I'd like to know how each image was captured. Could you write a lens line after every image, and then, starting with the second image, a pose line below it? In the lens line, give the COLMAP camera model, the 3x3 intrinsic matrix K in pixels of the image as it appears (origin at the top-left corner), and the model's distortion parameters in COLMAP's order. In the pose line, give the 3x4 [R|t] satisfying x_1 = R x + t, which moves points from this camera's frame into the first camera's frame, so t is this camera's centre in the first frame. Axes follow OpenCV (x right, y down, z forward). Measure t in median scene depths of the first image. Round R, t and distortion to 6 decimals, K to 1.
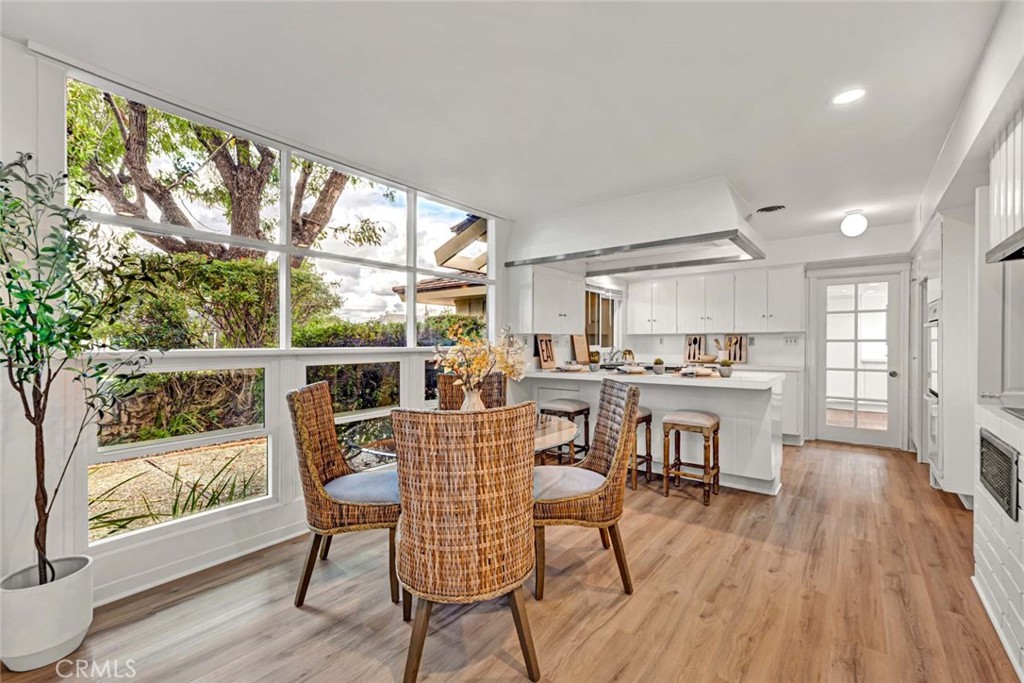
lens RADIAL K [[421.0, 0, 514.0], [0, 421.0, 343.2], [0, 0, 1]] dist [0.000819, -0.000026]
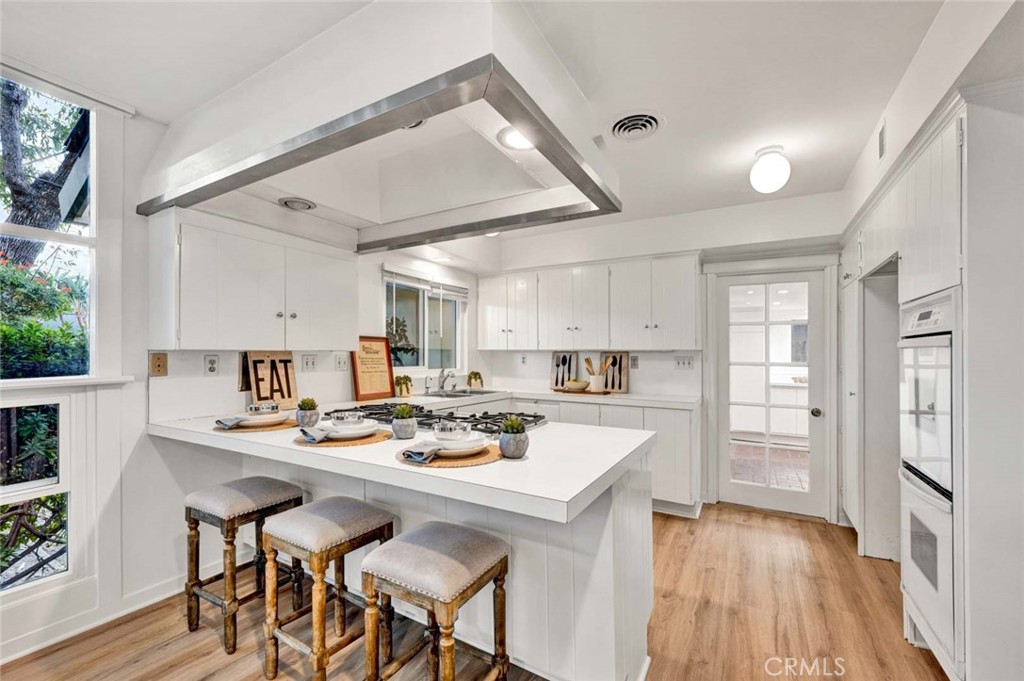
lens RADIAL K [[414.9, 0, 510.4], [0, 414.9, 344.1], [0, 0, 1]] dist [0.009418, -0.000012]
pose [[0.988077, 0.013946, 0.153329, 0.270103], [-0.009781, 0.999563, -0.027888, -0.015096], [-0.153651, 0.026056, 0.987782, 0.364542]]
